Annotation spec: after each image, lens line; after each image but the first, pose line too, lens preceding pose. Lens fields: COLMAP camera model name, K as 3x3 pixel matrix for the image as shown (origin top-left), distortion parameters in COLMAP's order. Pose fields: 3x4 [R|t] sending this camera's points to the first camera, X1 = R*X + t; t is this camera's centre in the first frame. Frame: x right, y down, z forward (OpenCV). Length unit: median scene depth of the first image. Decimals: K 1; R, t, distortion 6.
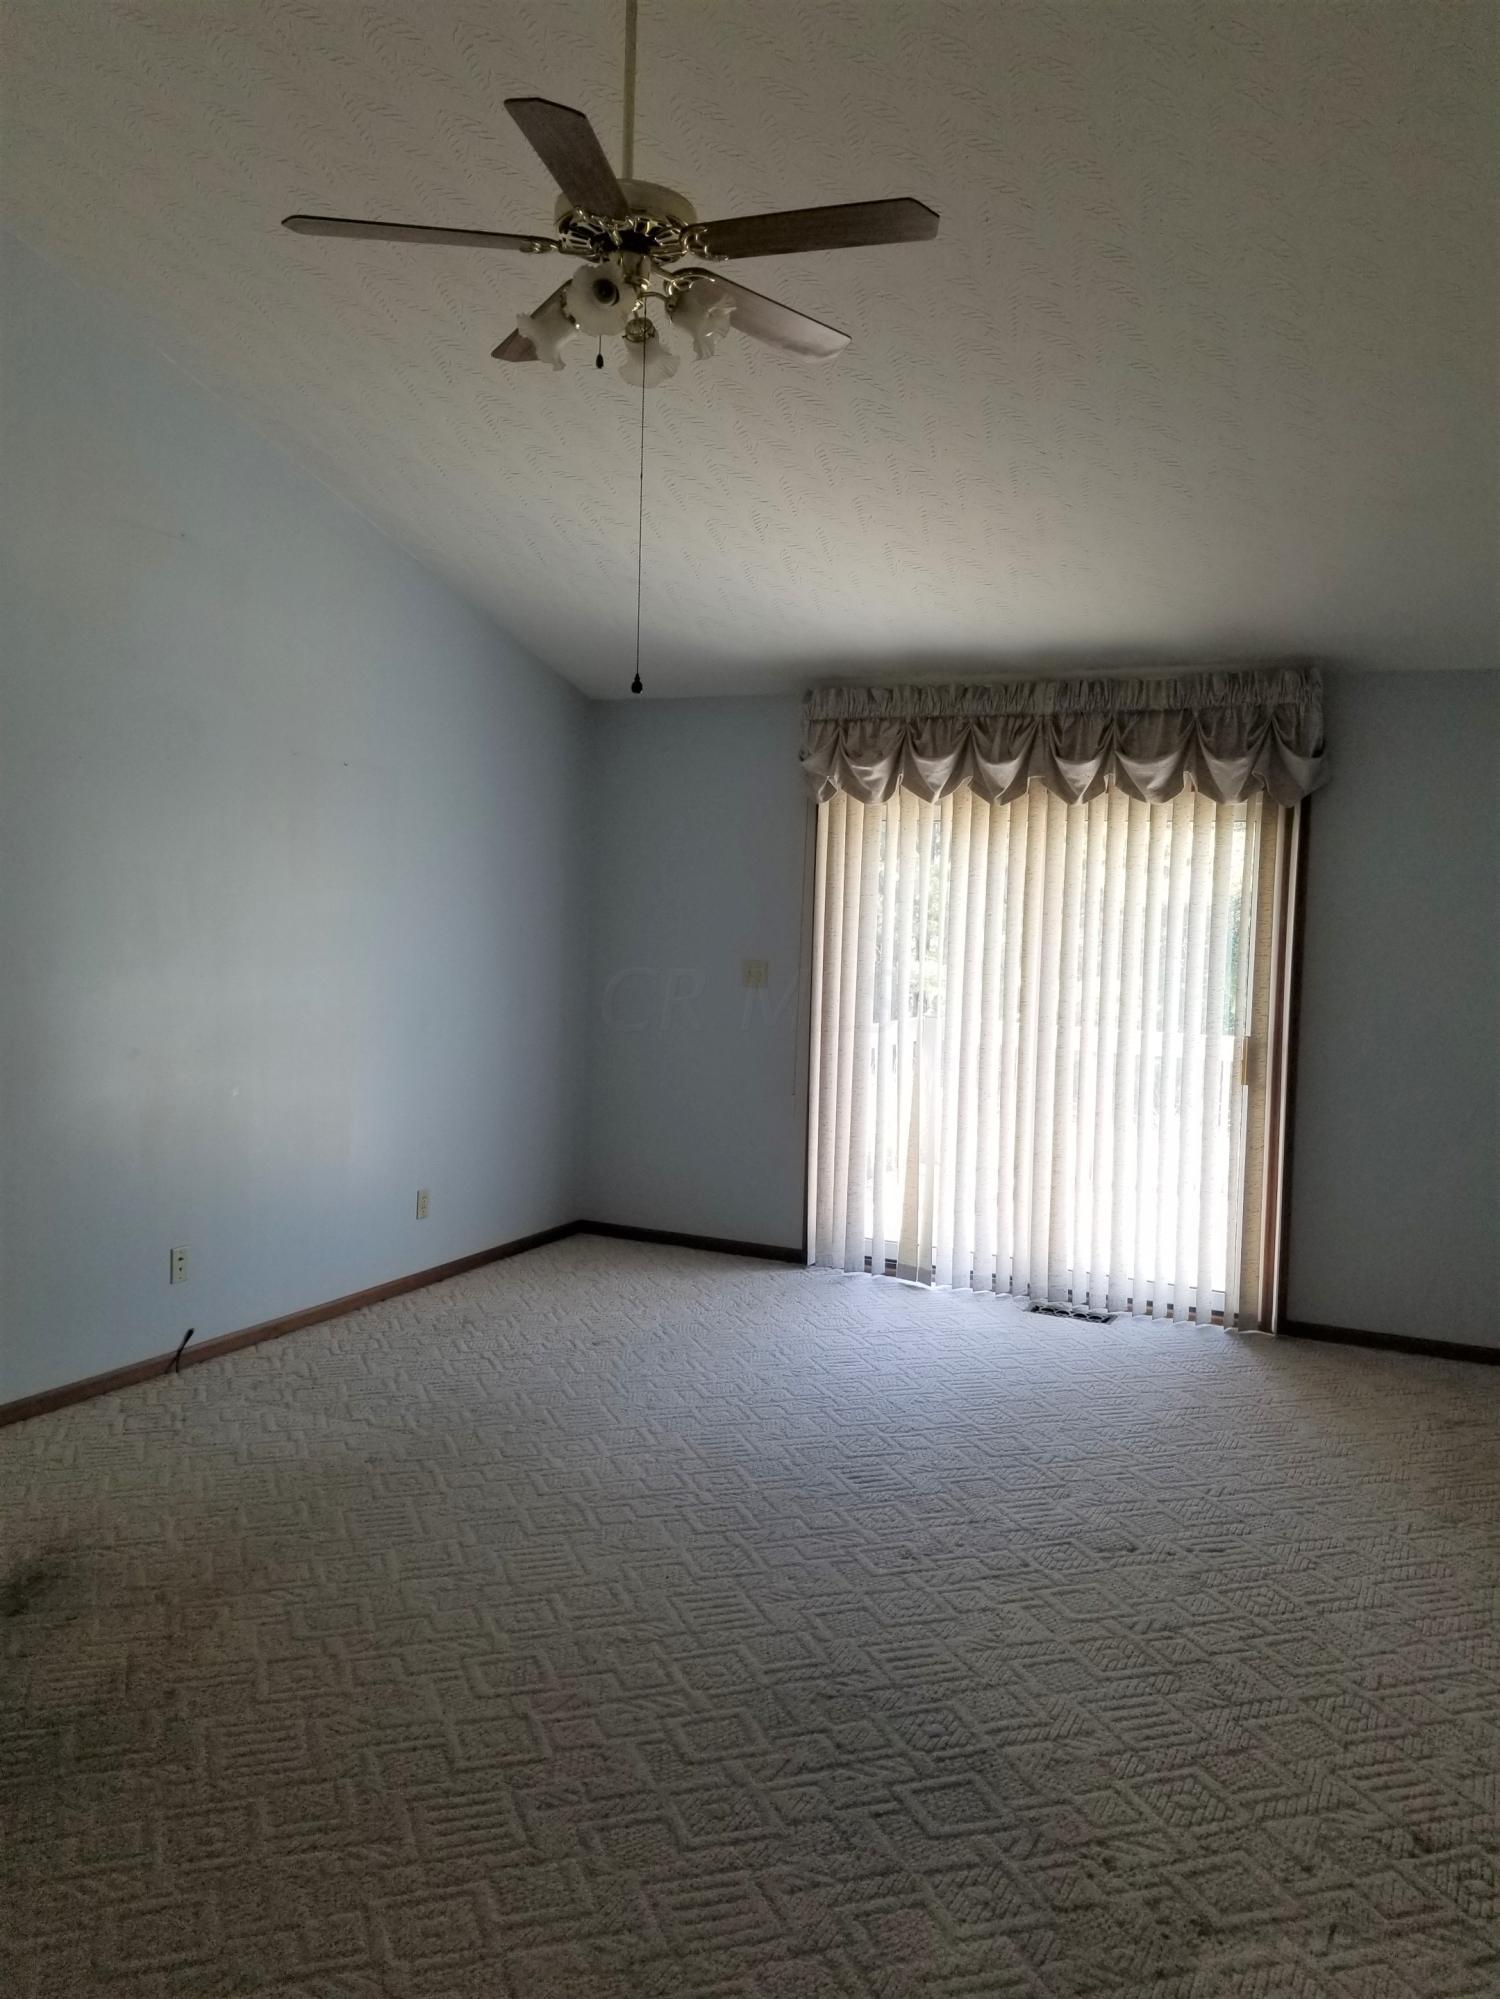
lens RADIAL K [[1612.9, 0, 739.9], [0, 1612.9, 988.2], [0, 0, 1]] dist [0.115383, -0.263815]
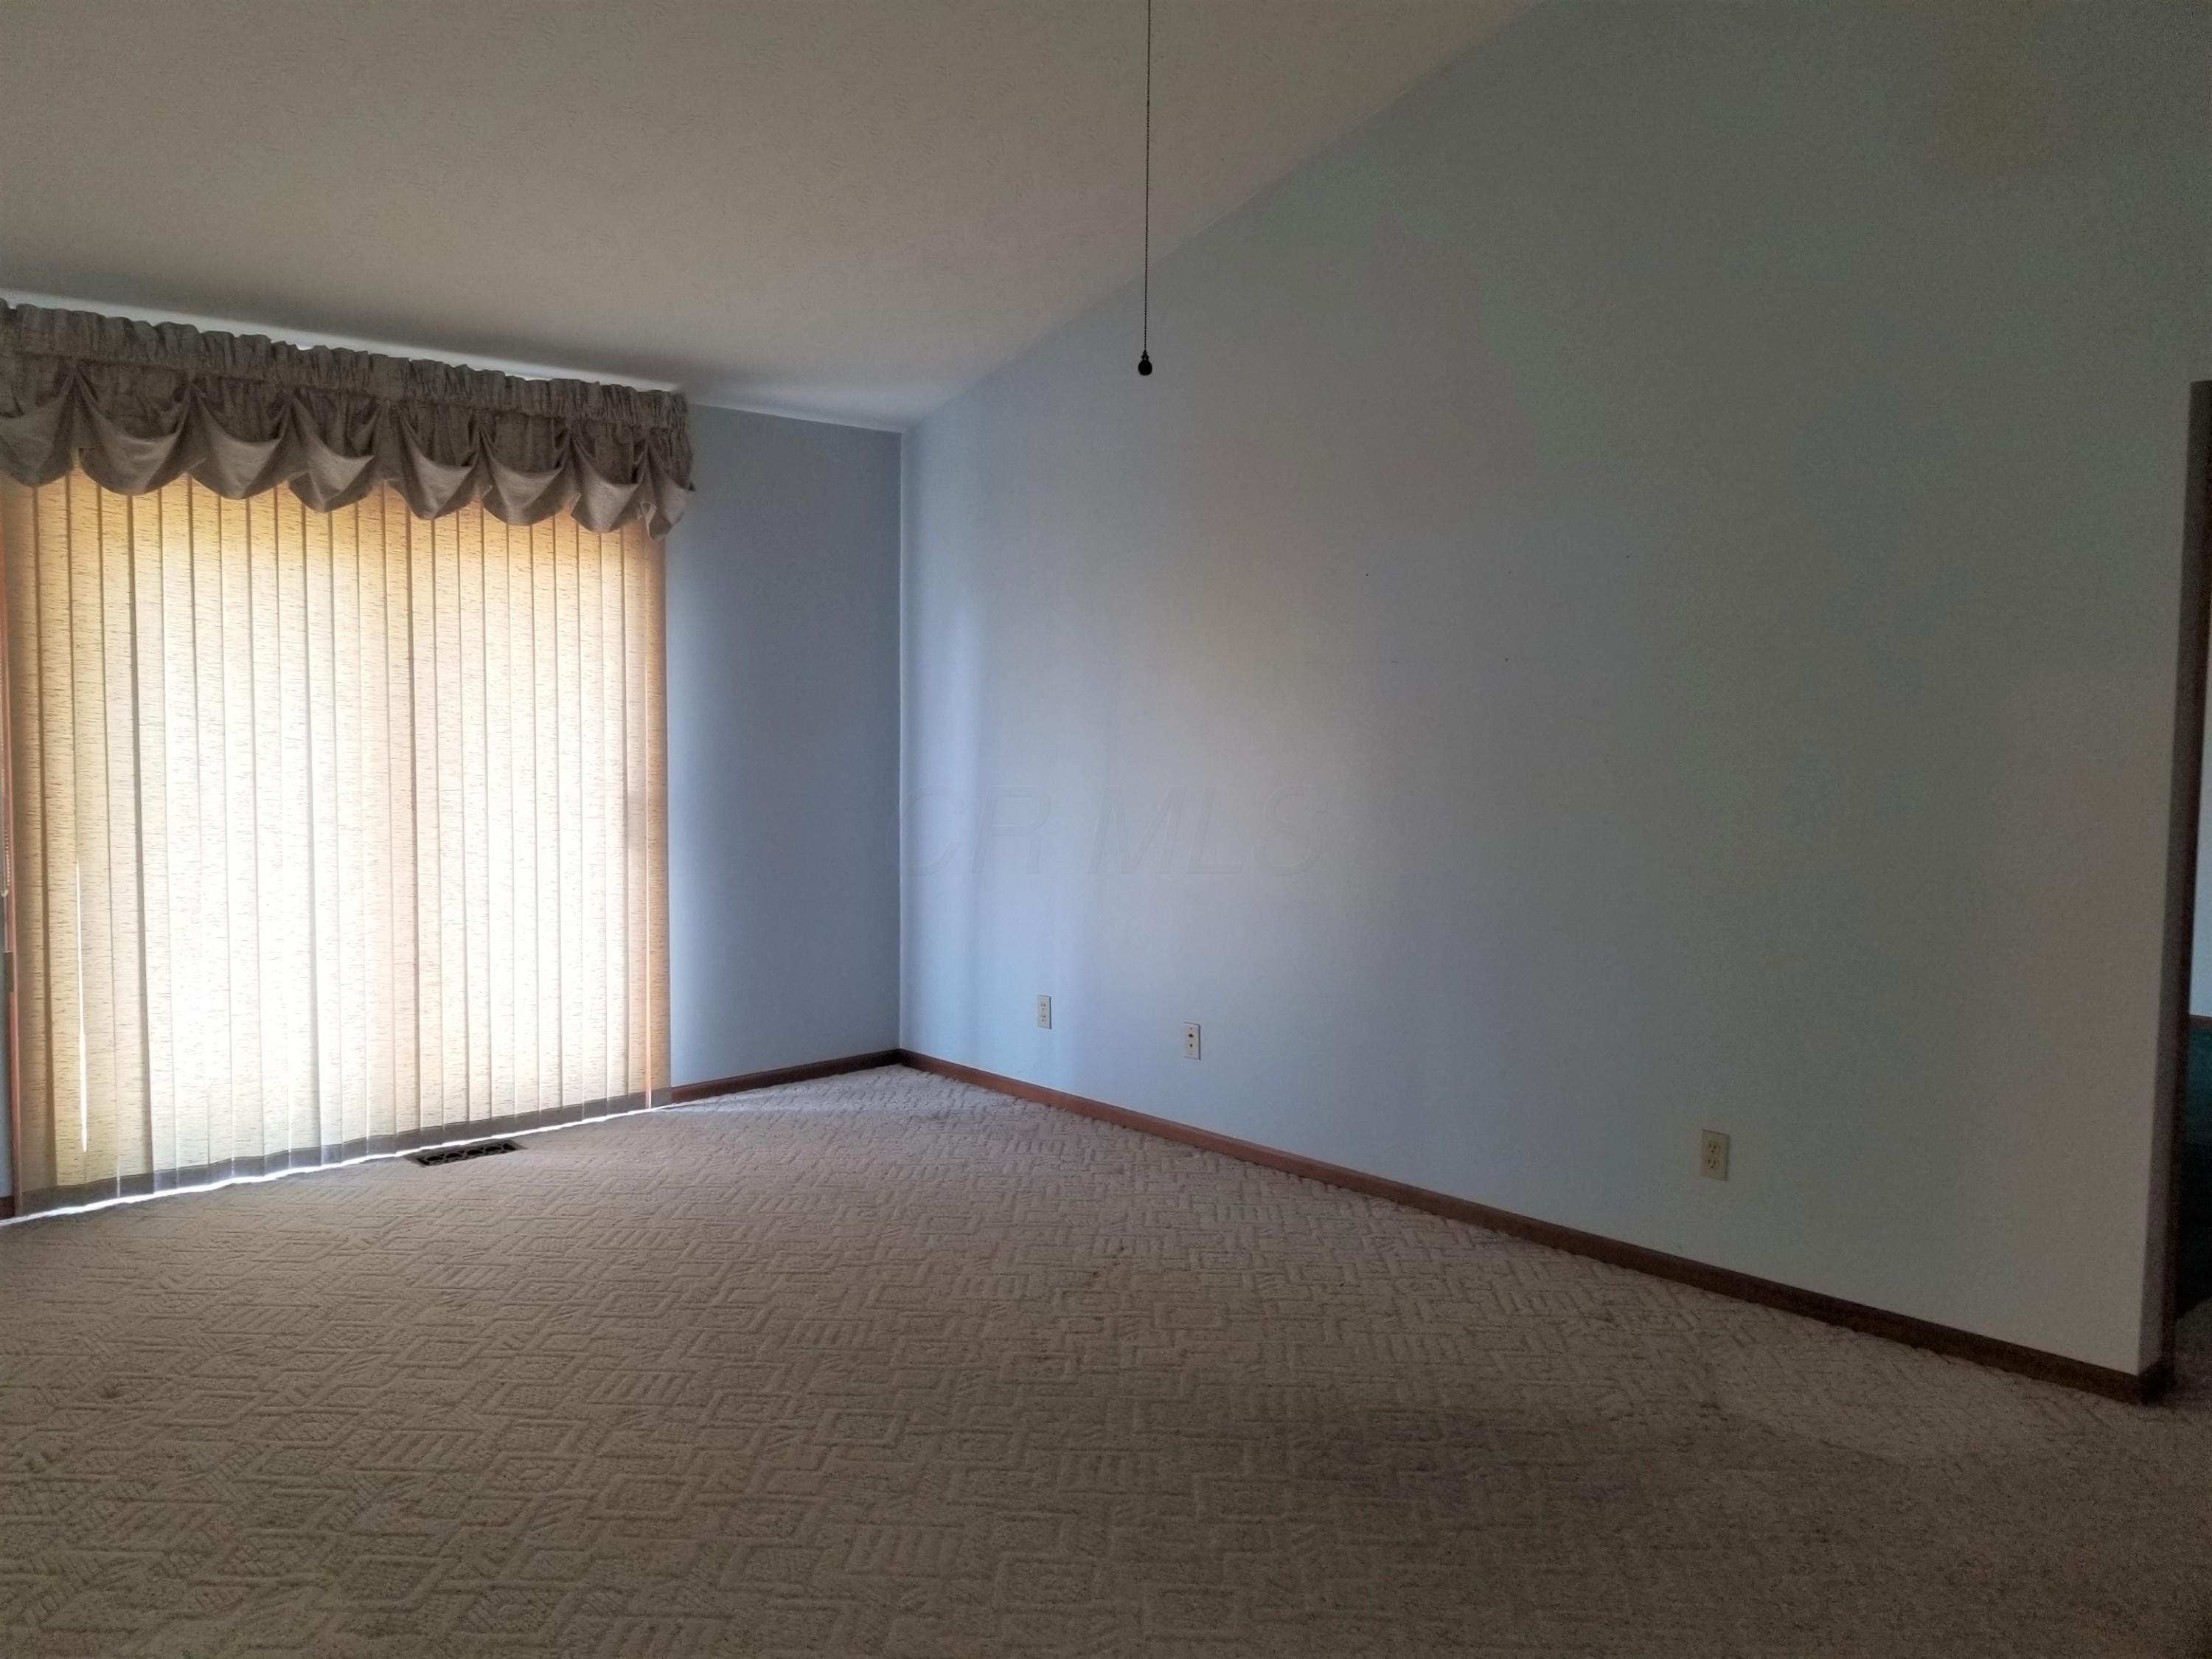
lens RADIAL K [[1831.9, 0, 1106.0], [0, 1831.9, 829.5], [0, 0, 1]] dist [0.096308, -0.209622]
pose [[0.316698, -0.110615, 0.942055, -0.454901], [0.033679, 0.993862, 0.105376, -0.037942], [-0.947928, -0.001645, 0.318479, 0.326783]]
